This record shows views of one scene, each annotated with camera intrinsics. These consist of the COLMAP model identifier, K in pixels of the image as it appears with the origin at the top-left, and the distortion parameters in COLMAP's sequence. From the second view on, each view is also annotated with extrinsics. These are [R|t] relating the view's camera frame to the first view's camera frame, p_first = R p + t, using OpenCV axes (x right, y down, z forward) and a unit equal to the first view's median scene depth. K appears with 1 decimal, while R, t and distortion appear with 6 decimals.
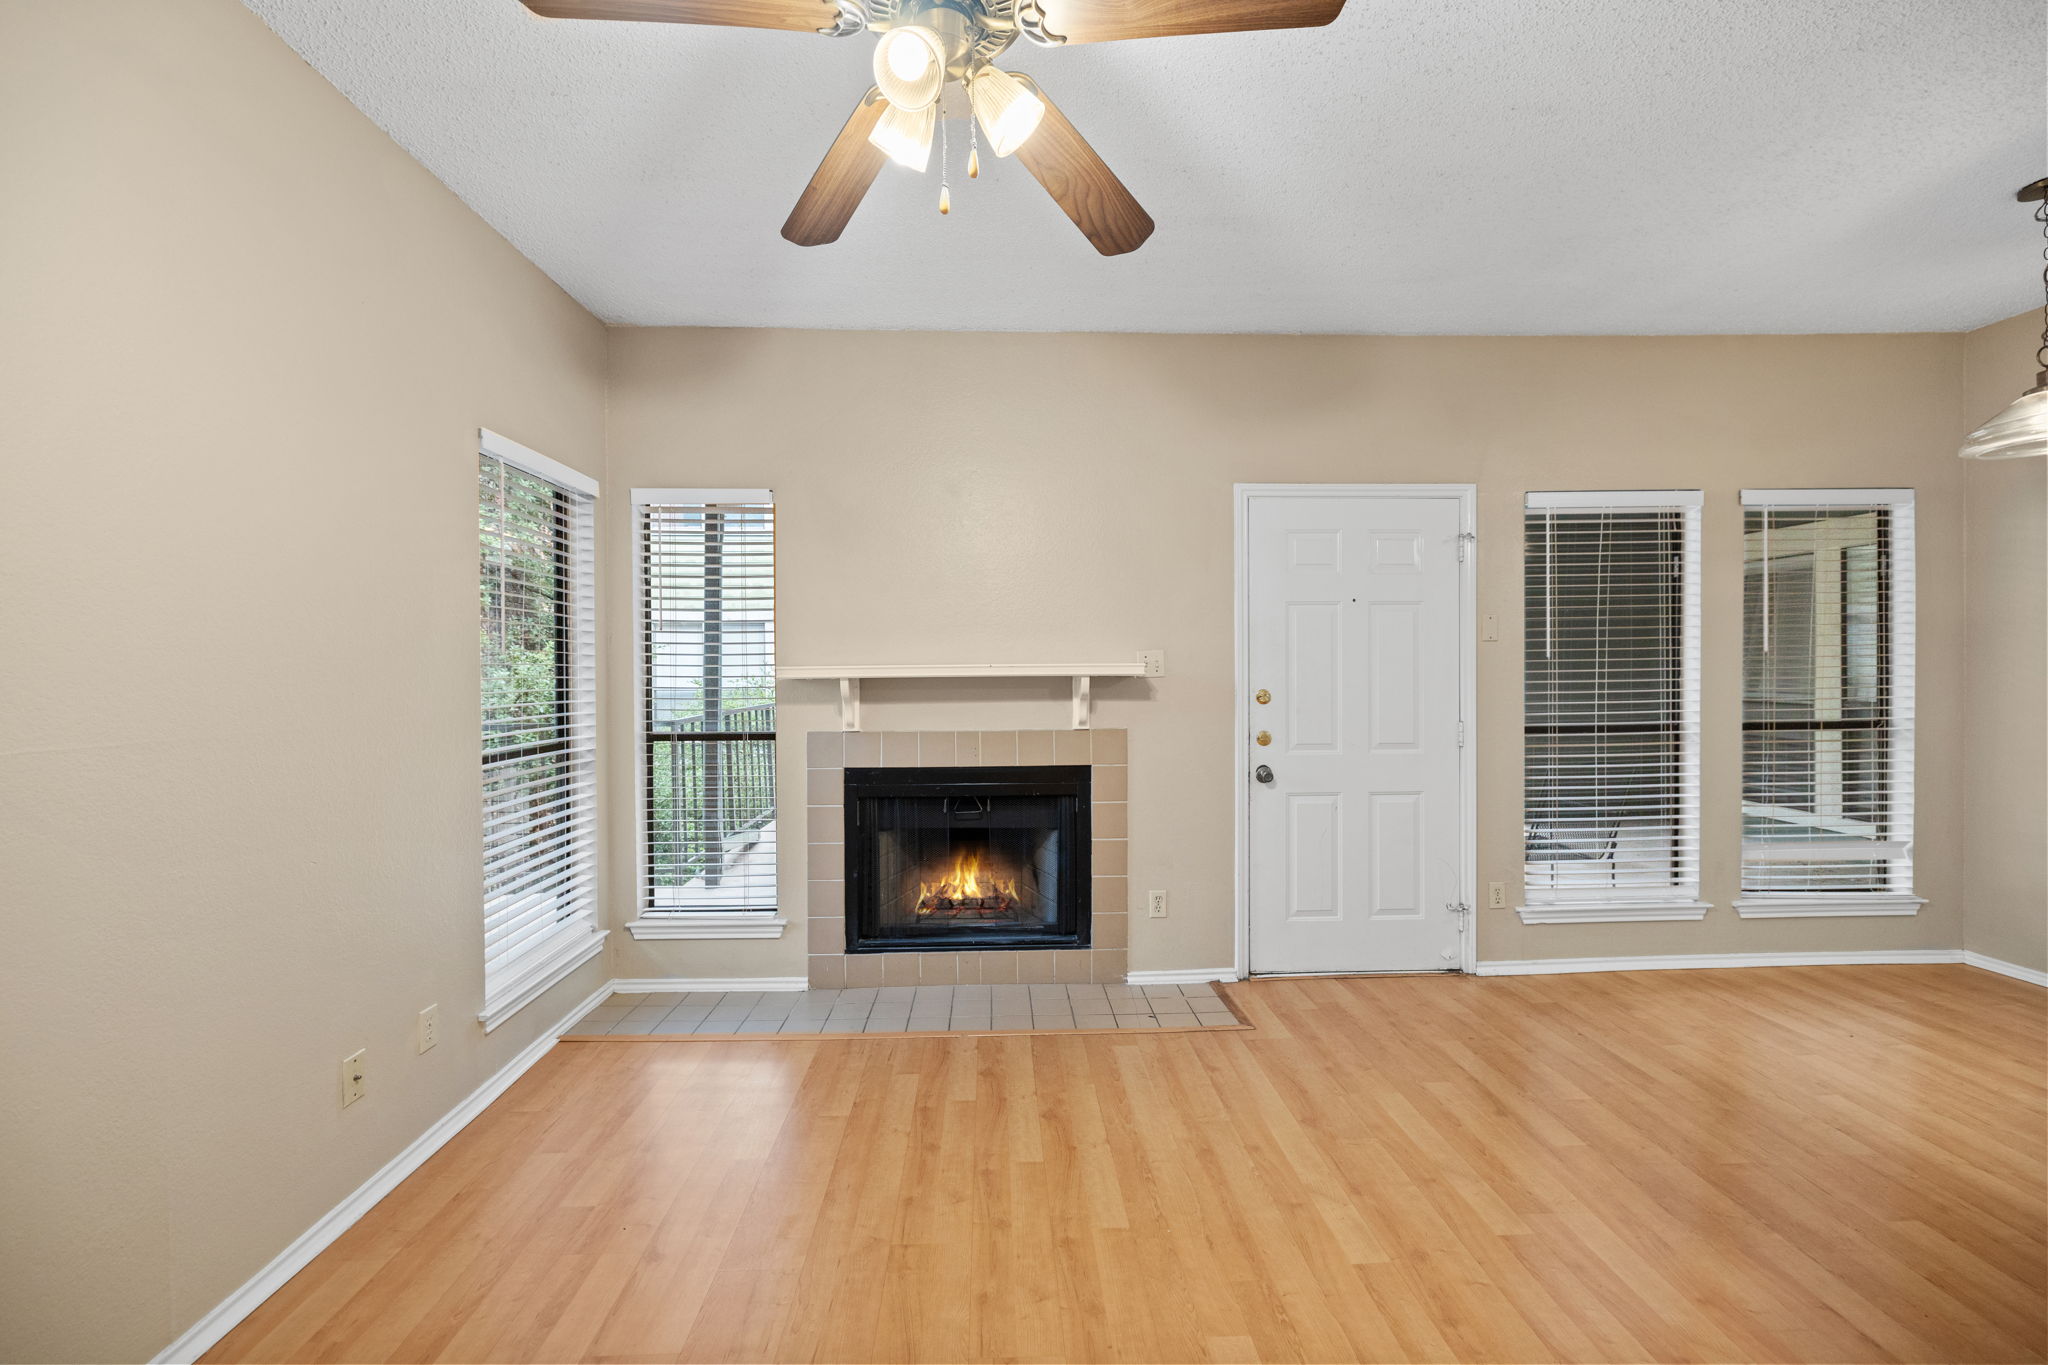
lens RADIAL K [[853.5, 0, 1022.5], [0, 853.5, 673.1], [0, 0, 1]] dist [0.000191, -0.000198]
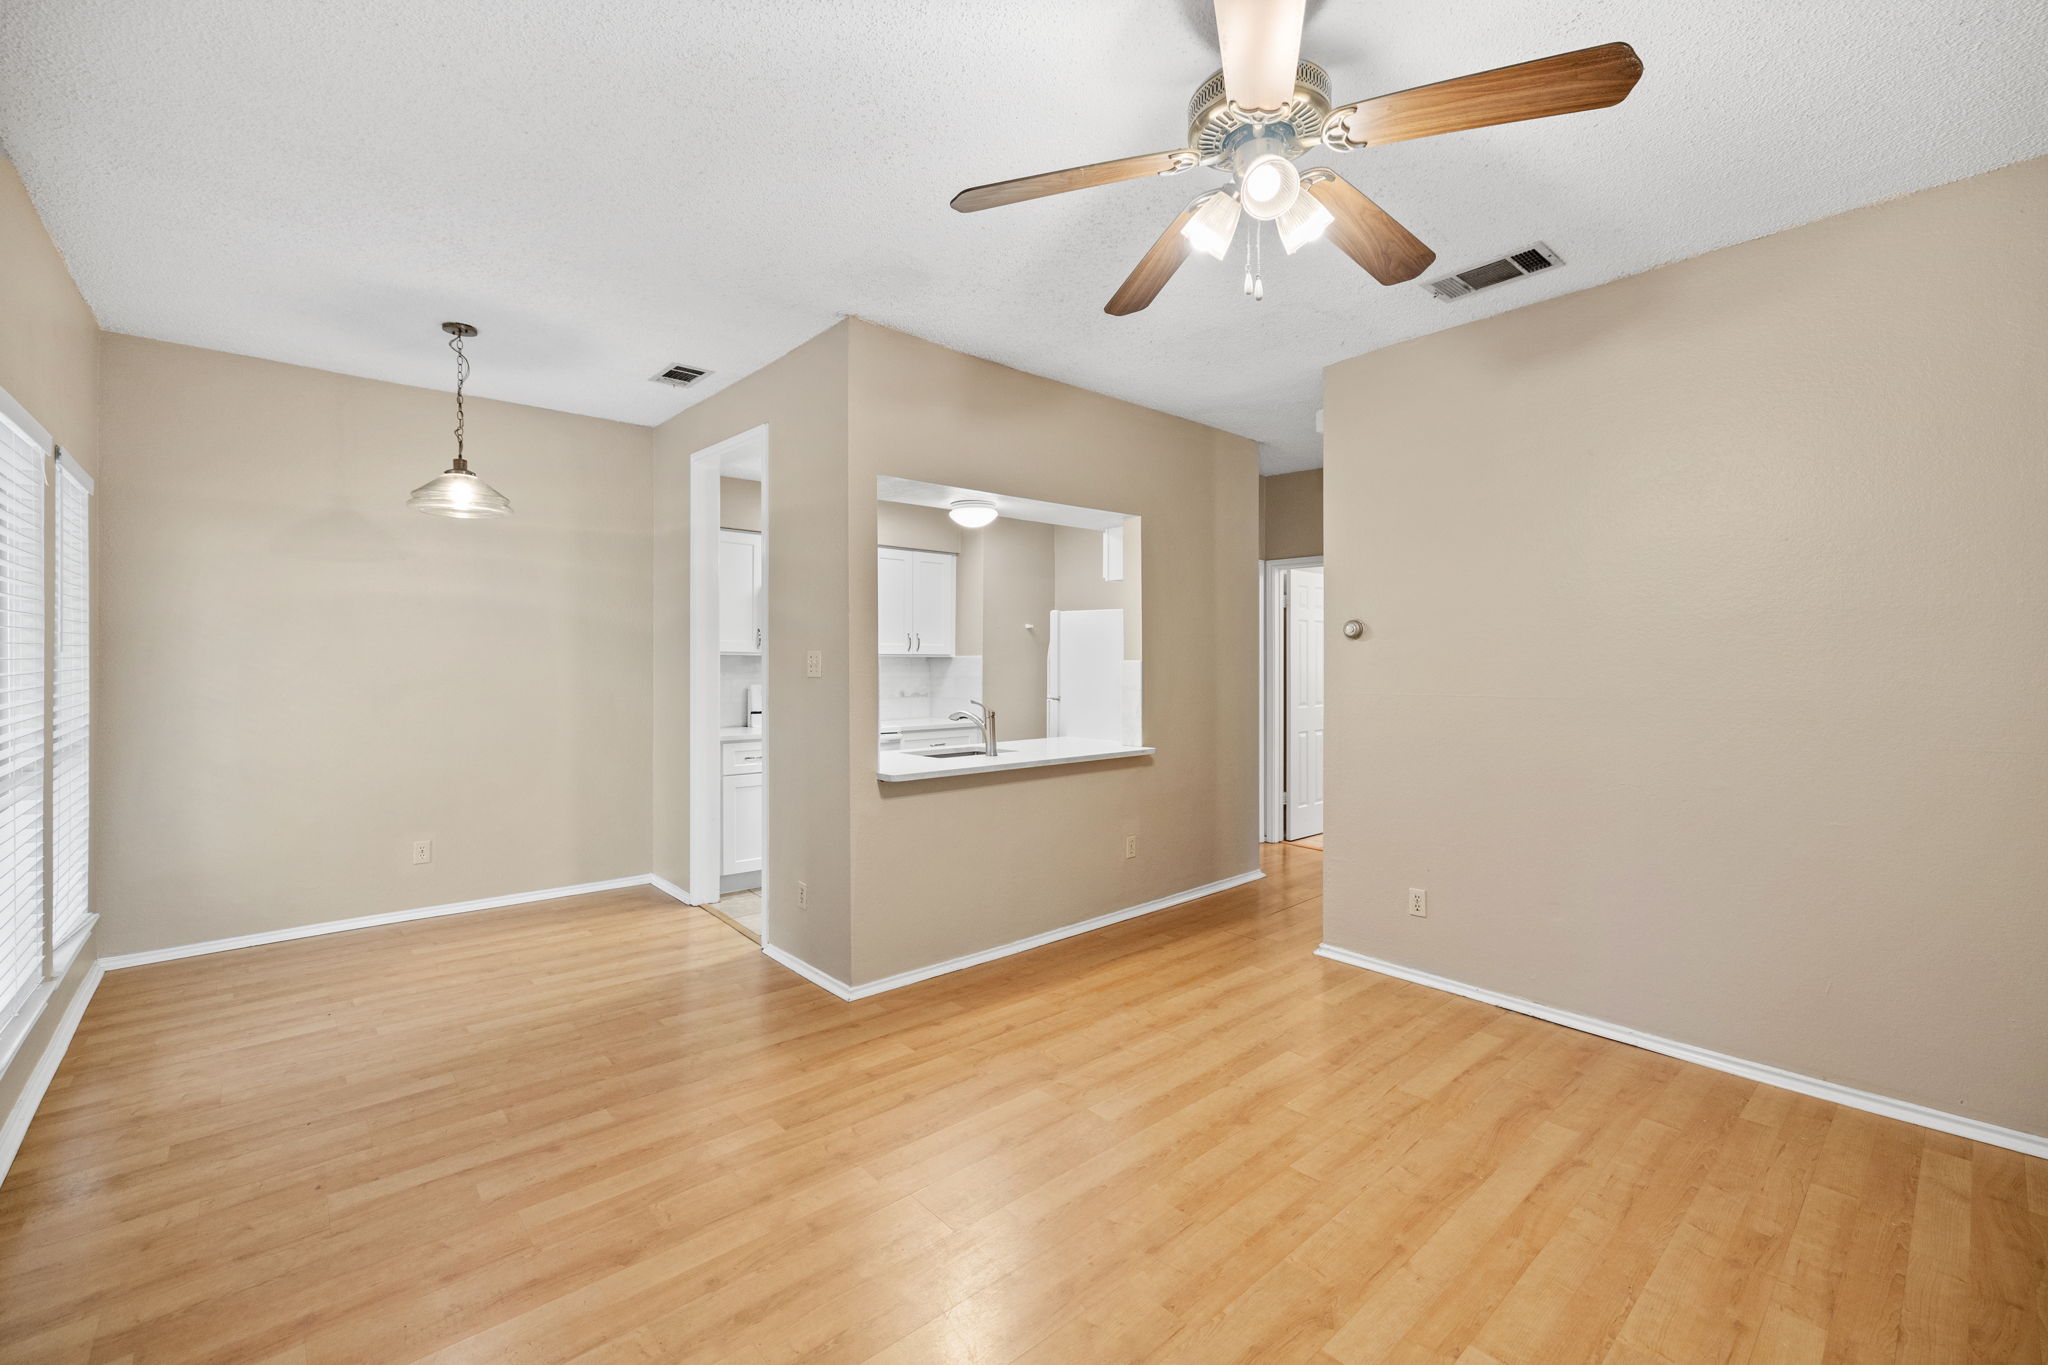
lens RADIAL K [[854.1, 0, 1022.1], [0, 854.1, 667.8], [0, 0, 1]] dist [-0.000570, -0.000136]
pose [[-0.635598, 0.002893, 0.772015, -0.340380], [0.006593, 0.999977, 0.001680, -0.004169], [-0.771992, 0.006158, -0.635602, 0.844397]]
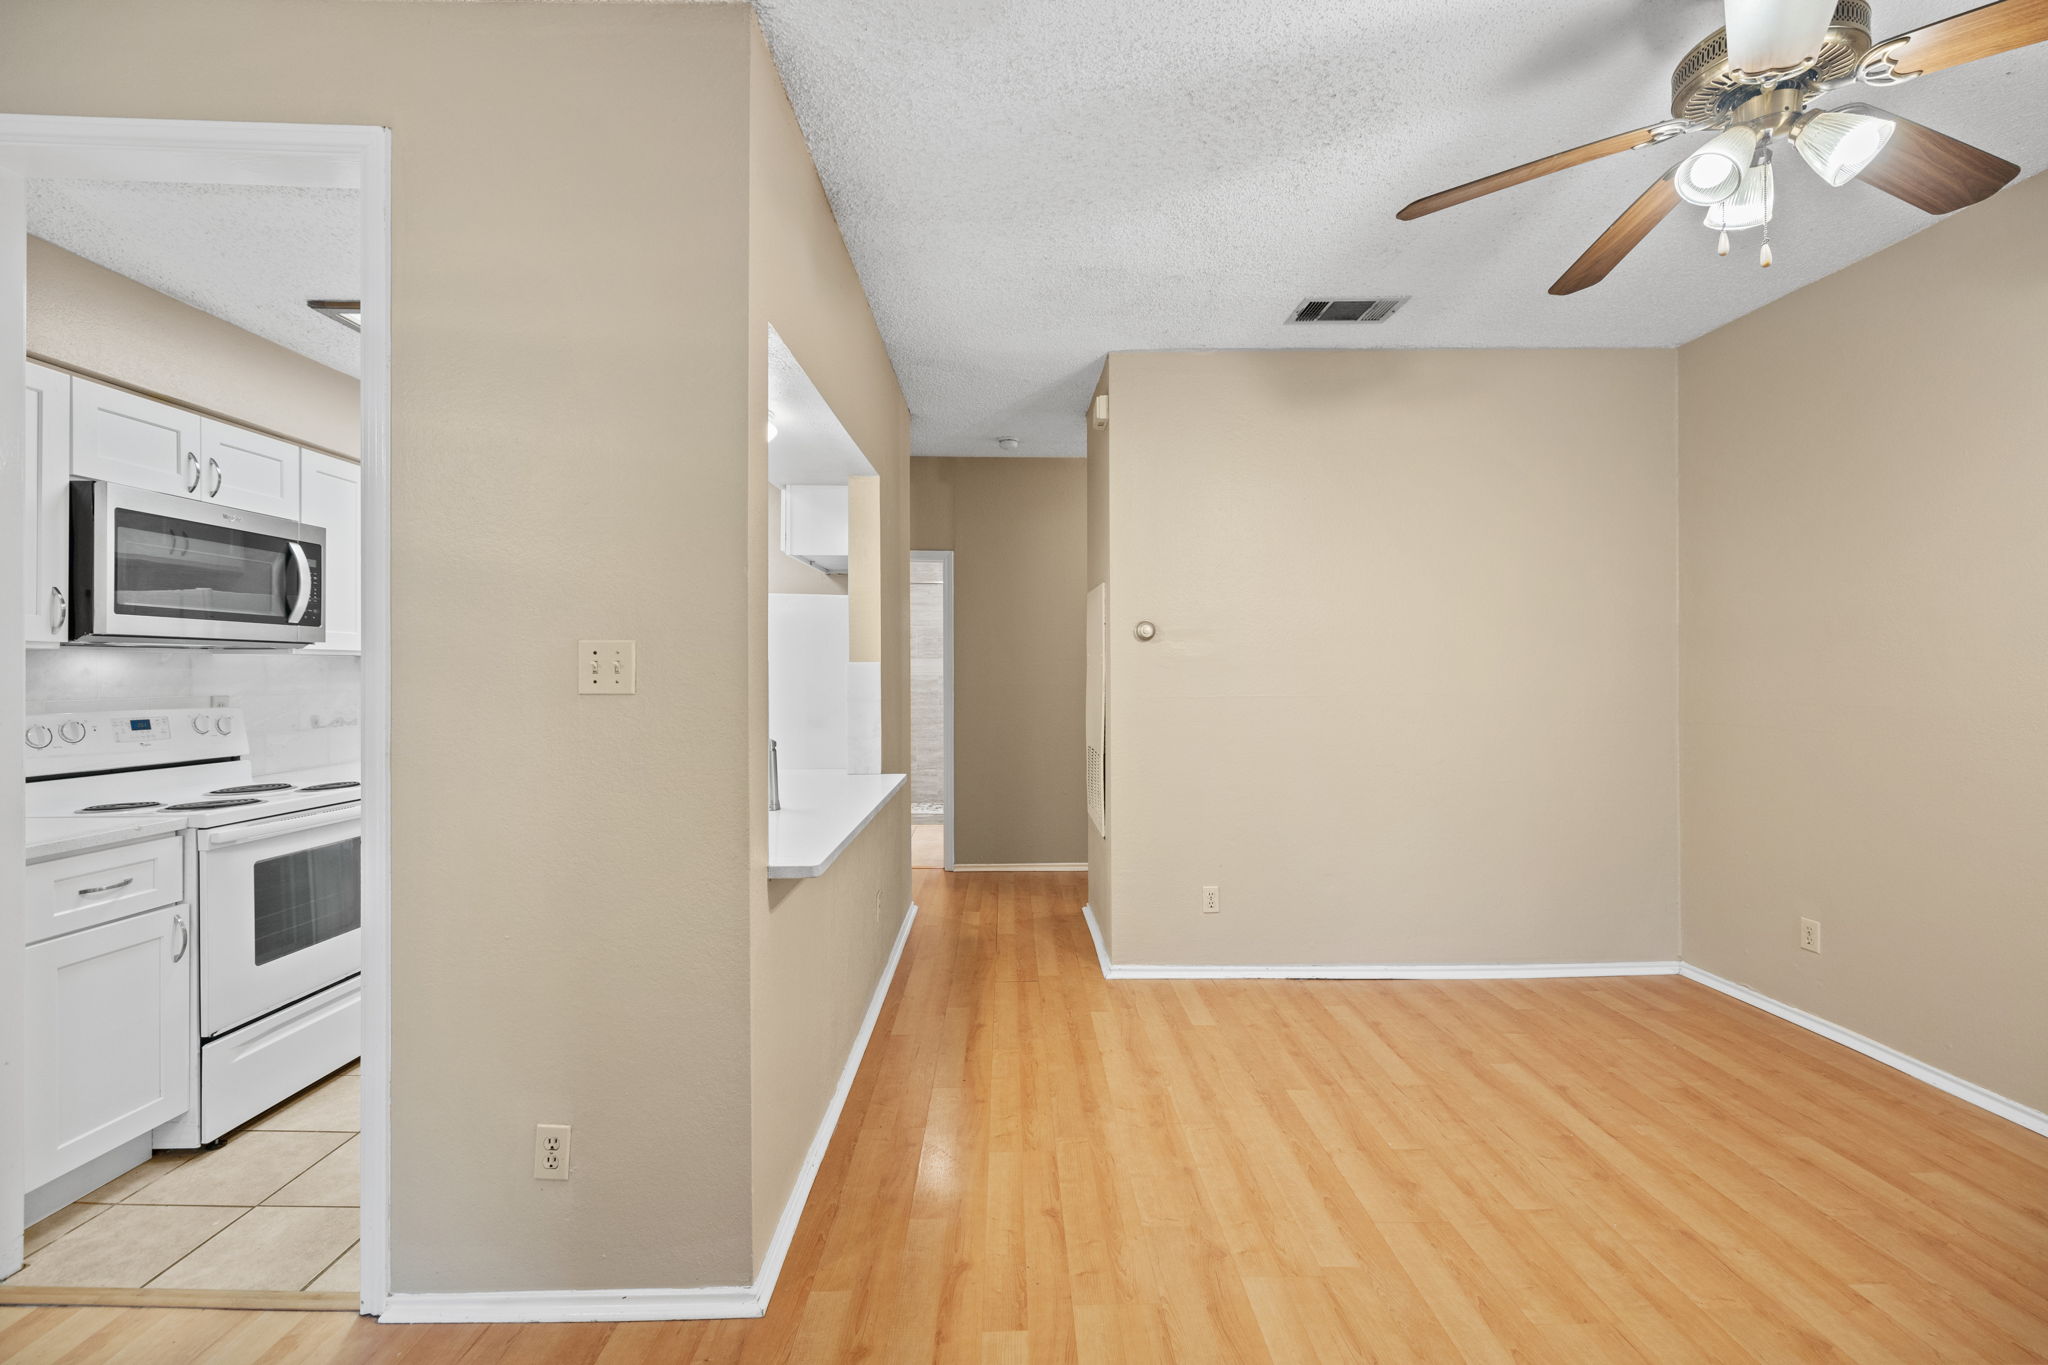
lens RADIAL K [[859.3, 0, 1023.6], [0, 859.3, 664.2], [0, 0, 1]] dist [0.000778, -0.000548]
pose [[-0.999806, 0.008528, 0.017749, 0.359511], [0.008538, 0.999963, 0.000496, -0.008638], [-0.017744, 0.000647, -0.999842, 0.886373]]
